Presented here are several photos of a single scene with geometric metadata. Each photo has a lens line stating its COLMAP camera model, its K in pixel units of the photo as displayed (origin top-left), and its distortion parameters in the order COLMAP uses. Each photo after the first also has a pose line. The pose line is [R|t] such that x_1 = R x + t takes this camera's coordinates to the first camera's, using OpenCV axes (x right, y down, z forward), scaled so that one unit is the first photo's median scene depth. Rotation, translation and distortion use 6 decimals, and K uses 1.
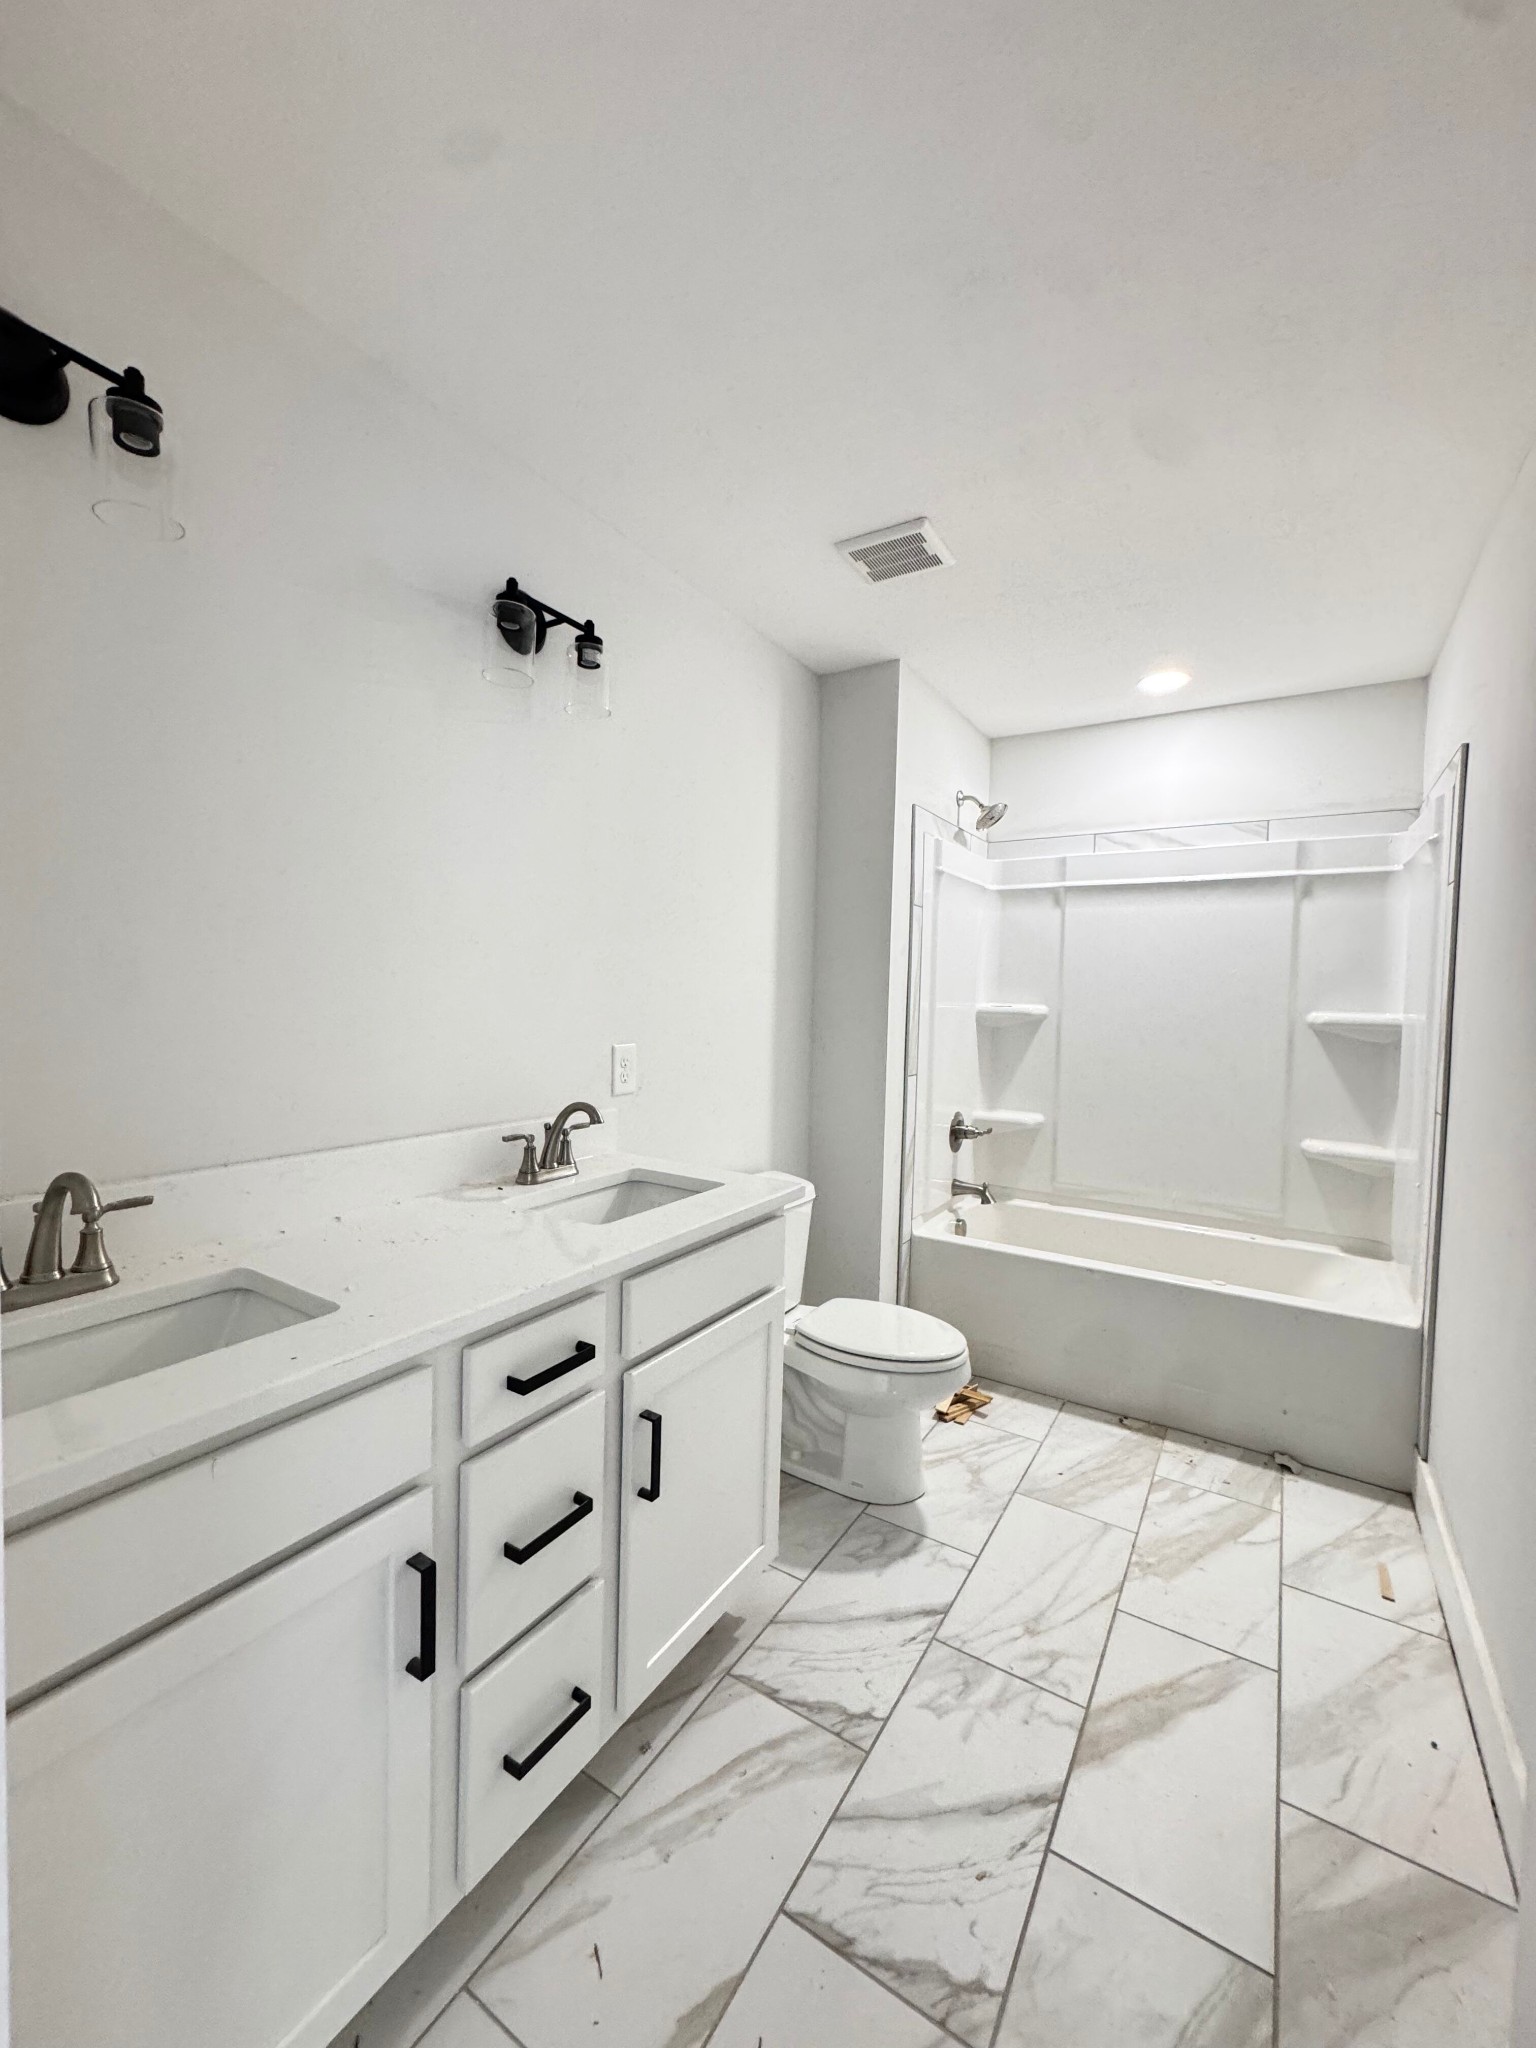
lens RADIAL K [[812.3, 0, 766.3], [0, 812.3, 1025.8], [0, 0, 1]] dist [0.001923, -0.000706]
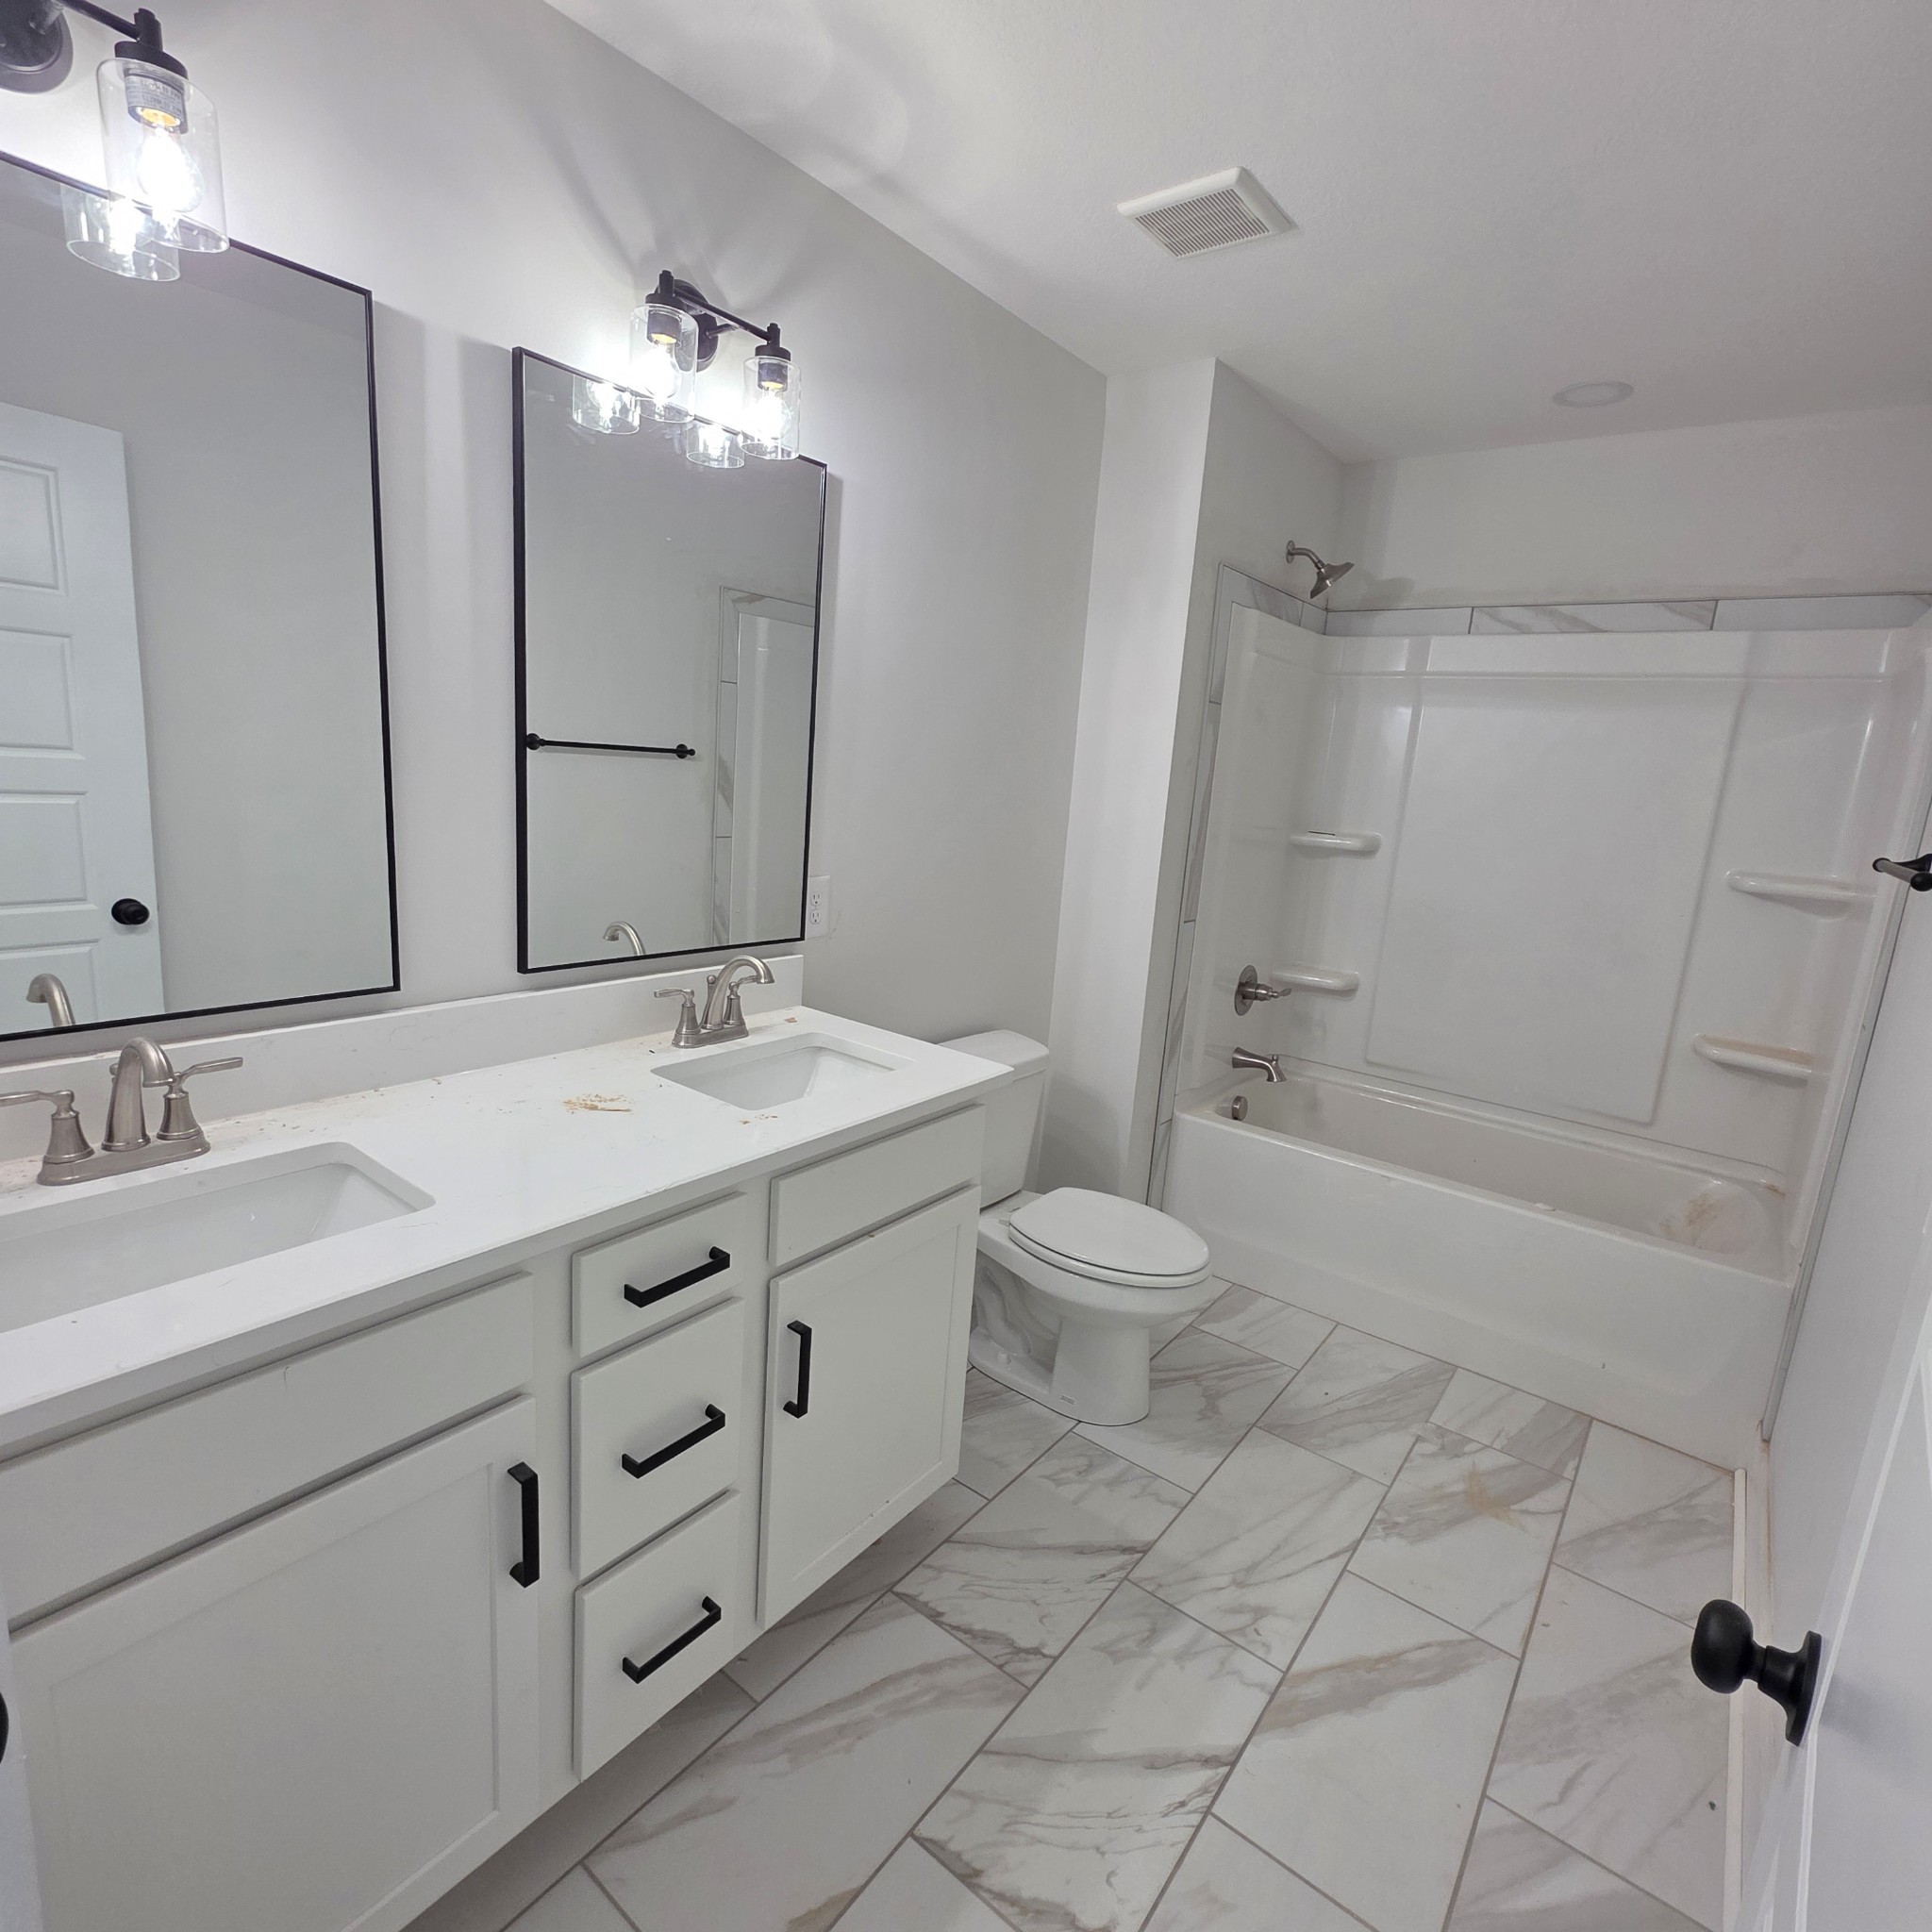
lens RADIAL K [[1018.6, 0, 966.8], [0, 1018.6, 963.9], [0, 0, 1]] dist [0.001580, 0.000868]
pose [[0.994694, 0.062953, -0.081364, 0.102724], [-0.049726, 0.986594, 0.155435, -0.090289], [0.090058, -0.150564, 0.984490, -0.012193]]
